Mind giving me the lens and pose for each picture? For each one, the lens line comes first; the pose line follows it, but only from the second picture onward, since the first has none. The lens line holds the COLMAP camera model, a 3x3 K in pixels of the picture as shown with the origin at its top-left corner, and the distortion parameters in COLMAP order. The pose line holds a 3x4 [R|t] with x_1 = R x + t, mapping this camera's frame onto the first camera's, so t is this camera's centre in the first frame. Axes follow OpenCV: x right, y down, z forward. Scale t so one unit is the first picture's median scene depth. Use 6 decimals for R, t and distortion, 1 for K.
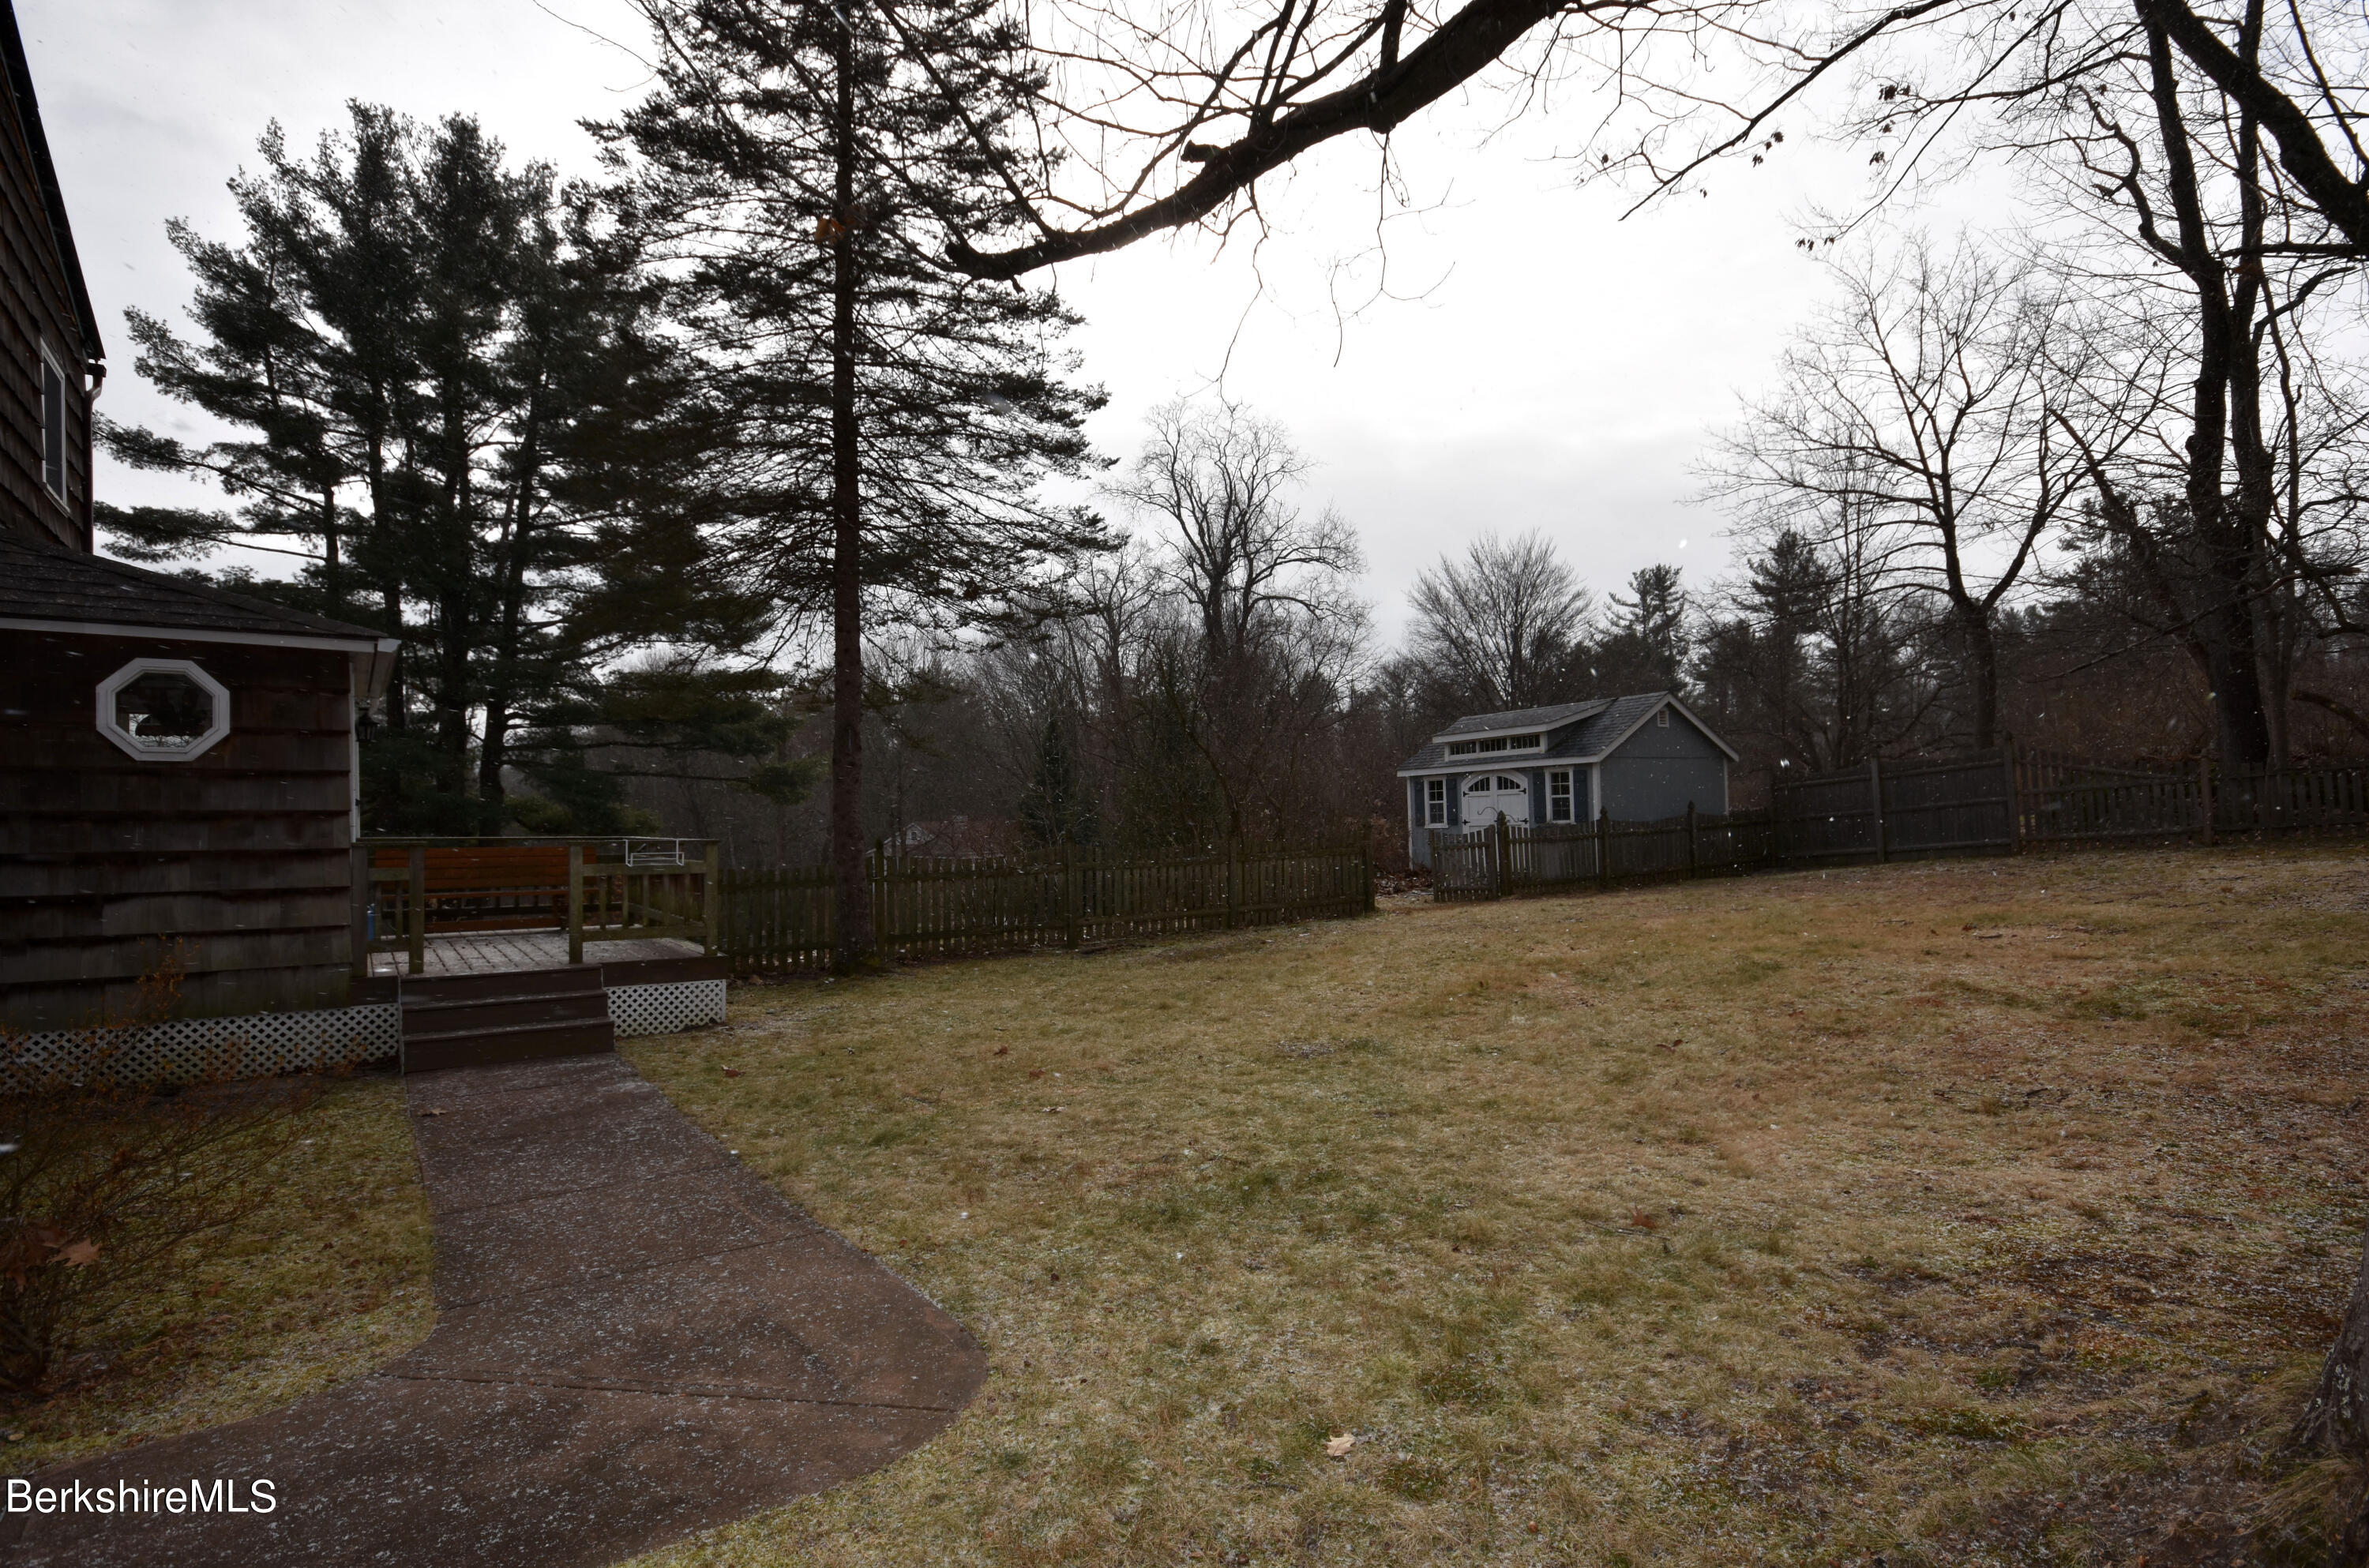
lens RADIAL K [[1235.9, 0, 1184.9], [0, 1235.9, 832.3], [0, 0, 1]] dist [0.019633, -0.000761]
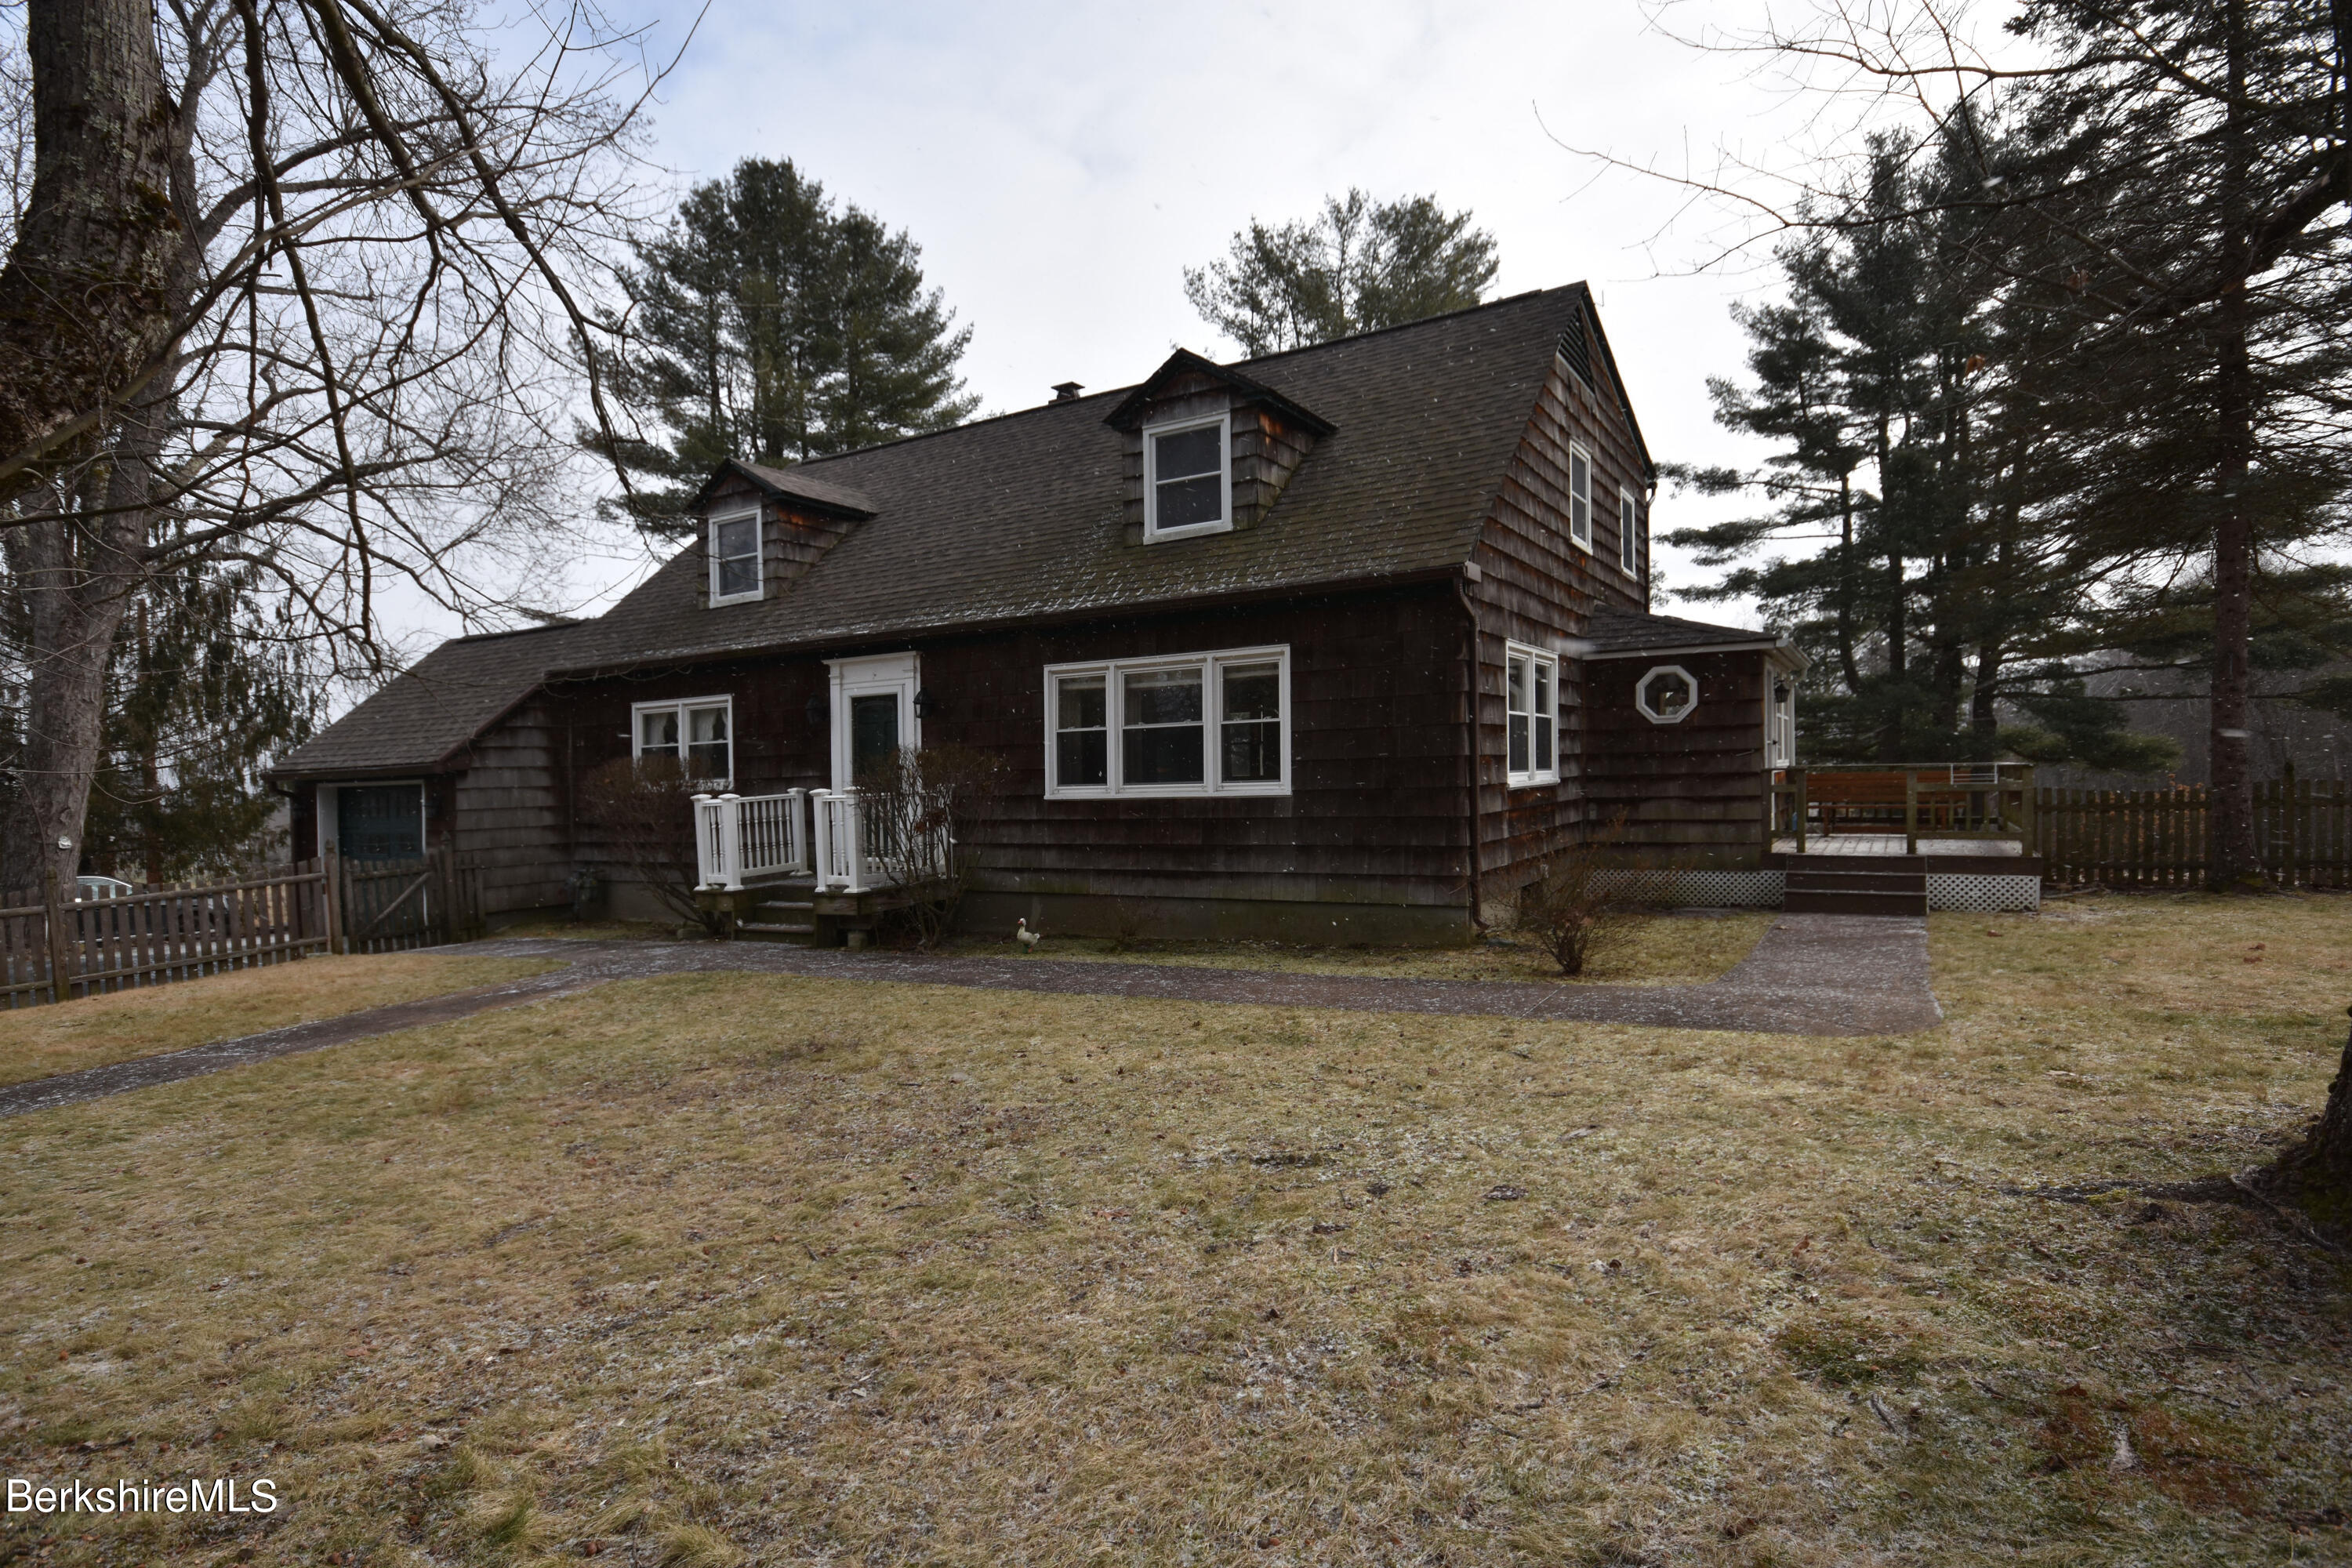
lens RADIAL K [[1210.2, 0, 1176.0], [0, 1210.2, 784.0], [0, 0, 1]] dist [0.020611, 0.000108]
pose [[0.425308, -0.000213, -0.905049, 0.098418], [0.015376, 0.999857, 0.006990, 0.001299], [0.904918, -0.016889, 0.425251, -0.079405]]
